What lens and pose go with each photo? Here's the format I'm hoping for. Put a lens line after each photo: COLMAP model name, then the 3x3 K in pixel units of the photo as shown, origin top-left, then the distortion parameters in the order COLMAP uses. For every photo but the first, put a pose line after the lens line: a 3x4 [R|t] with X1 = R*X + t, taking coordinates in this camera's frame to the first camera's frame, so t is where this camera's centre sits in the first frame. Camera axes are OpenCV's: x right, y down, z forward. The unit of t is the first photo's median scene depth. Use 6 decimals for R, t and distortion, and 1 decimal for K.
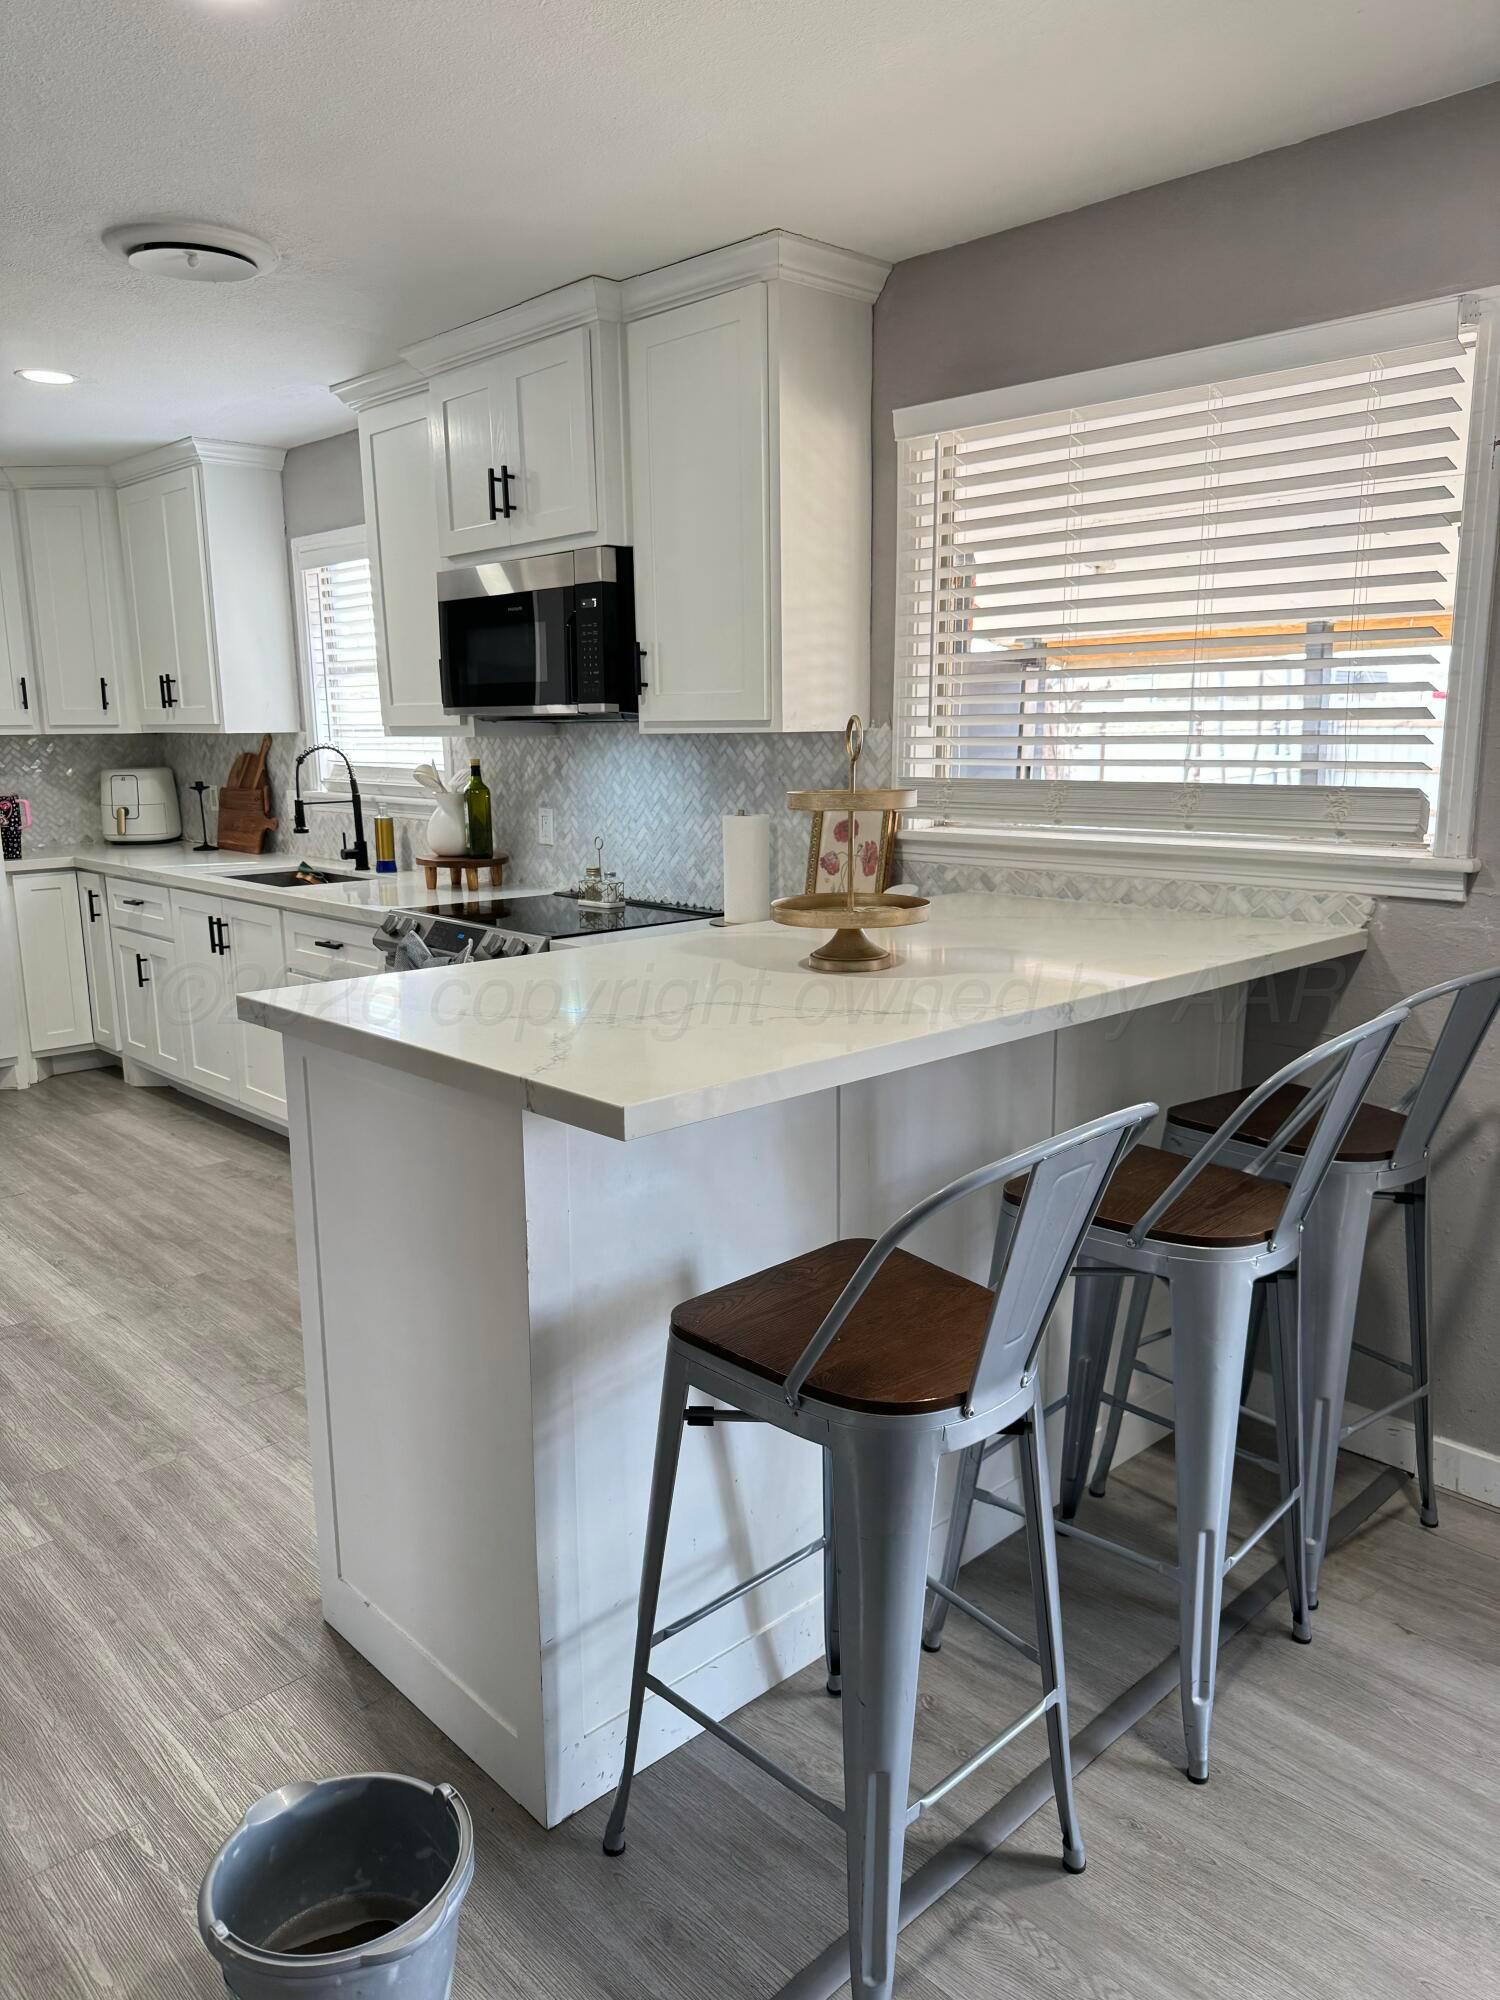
lens RADIAL K [[1409.9, 0, 750.0], [0, 1409.9, 1000.0], [0, 0, 1]] dist [0.212060, -0.404686]
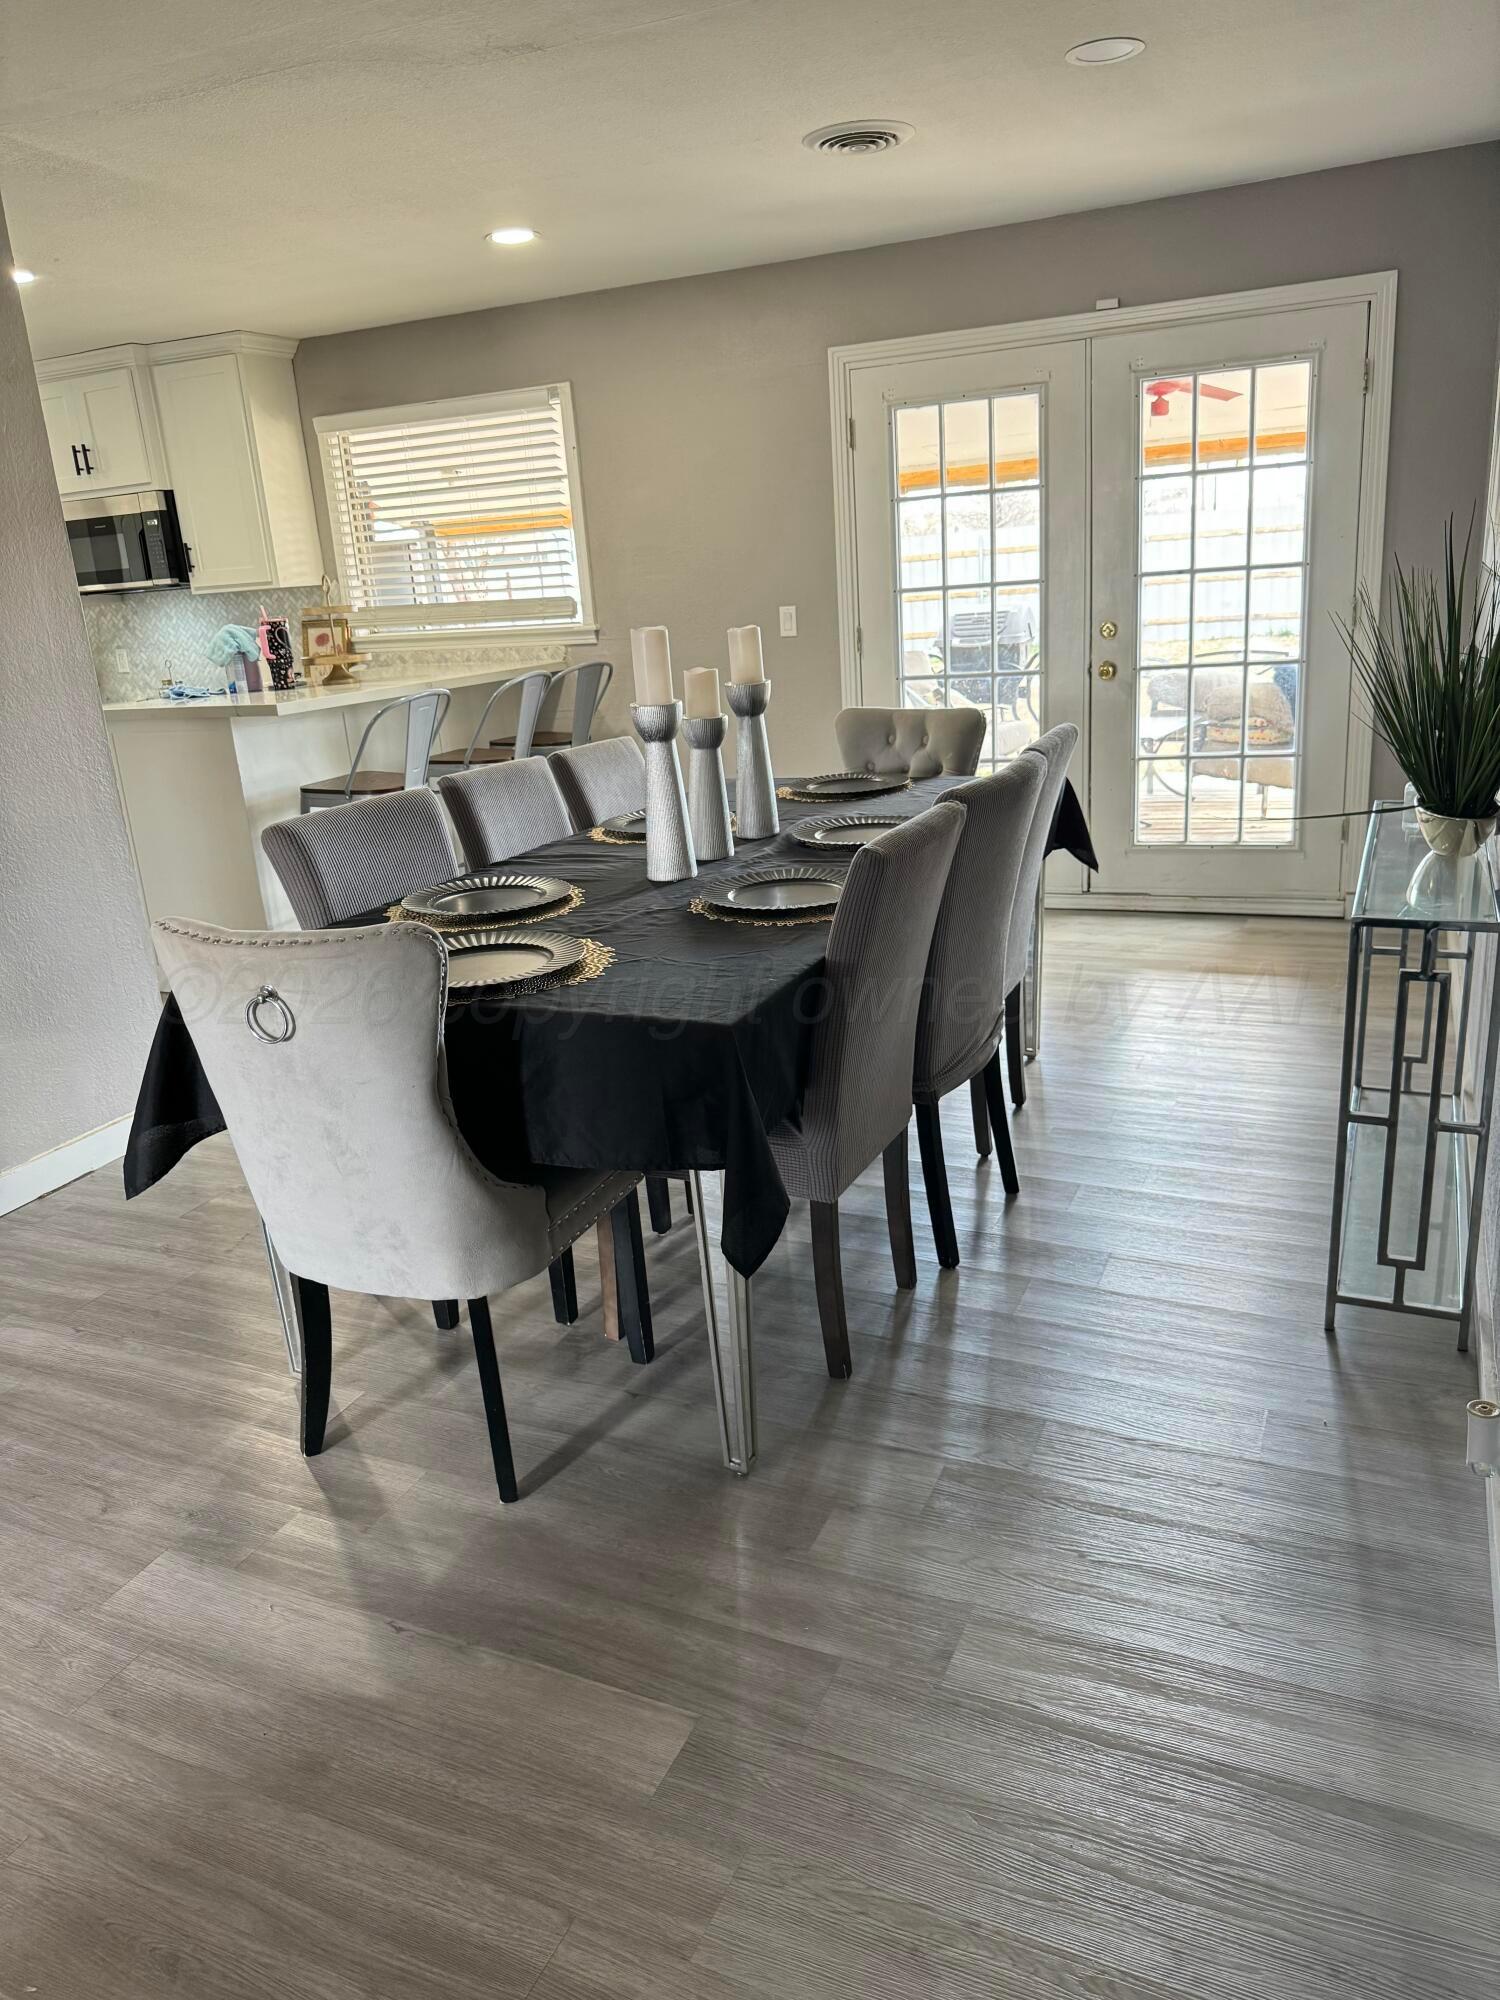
lens RADIAL K [[1580.8, 0, 755.8], [0, 1580.8, 1071.3], [0, 0, 1]] dist [0.004634, -0.000605]
pose [[0.936830, -0.164746, 0.308559, -0.135705], [0.127716, 0.982341, 0.136730, 0.228623], [-0.325636, -0.088685, 0.941327, -1.206750]]
